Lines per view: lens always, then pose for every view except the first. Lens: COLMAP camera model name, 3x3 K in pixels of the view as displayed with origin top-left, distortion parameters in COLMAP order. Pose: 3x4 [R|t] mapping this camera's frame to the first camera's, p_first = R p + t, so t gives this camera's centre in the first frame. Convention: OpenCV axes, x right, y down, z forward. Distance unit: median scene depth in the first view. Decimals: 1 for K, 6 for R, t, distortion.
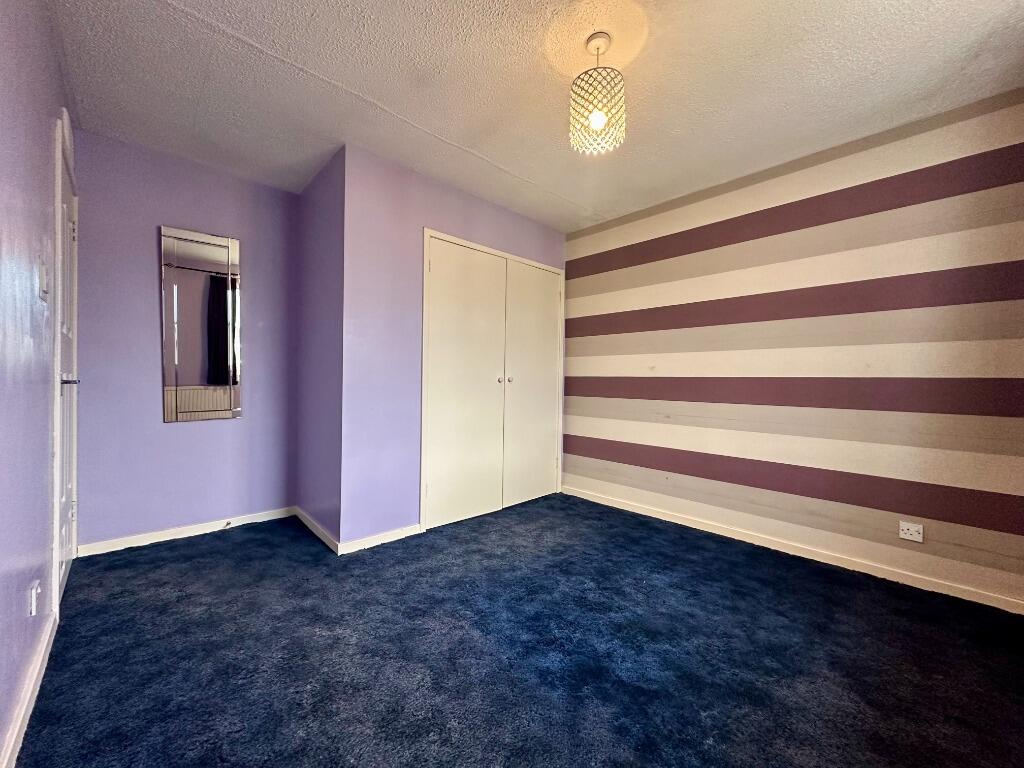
lens RADIAL K [[405.0, 0, 512.0], [0, 405.0, 384.0], [0, 0, 1]] dist [-0.000164, -0.000068]
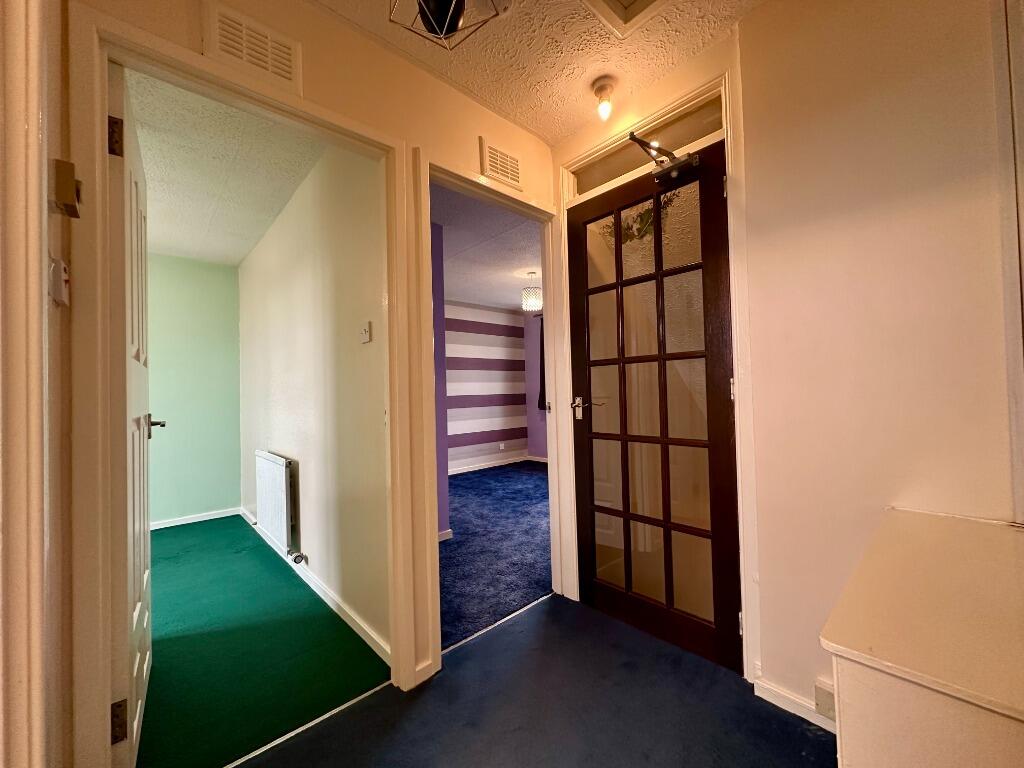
lens RADIAL K [[405.0, 0, 512.0], [0, 405.0, 384.0], [0, 0, 1]] dist [-0.000164, -0.000068]
pose [[0.015149, 0.009297, 0.999842, -1.867405], [0.036608, 0.999281, -0.009847, -0.053175], [-0.999215, 0.036751, 0.014798, 0.834122]]
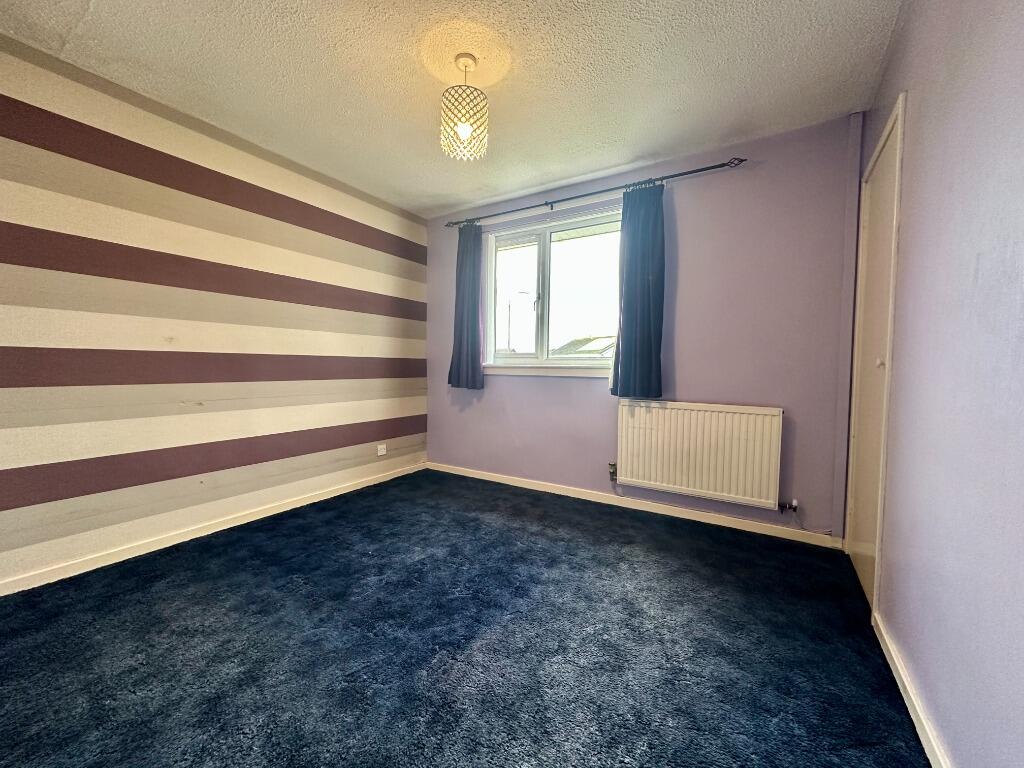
lens RADIAL K [[405.0, 0, 512.0], [0, 405.0, 384.0], [0, 0, 1]] dist [-0.000164, -0.000068]
pose [[-0.255210, -0.060341, 0.965001, -0.713046], [-0.007122, 0.998141, 0.060530, -0.009867], [-0.966859, 0.008575, -0.255165, 0.869831]]
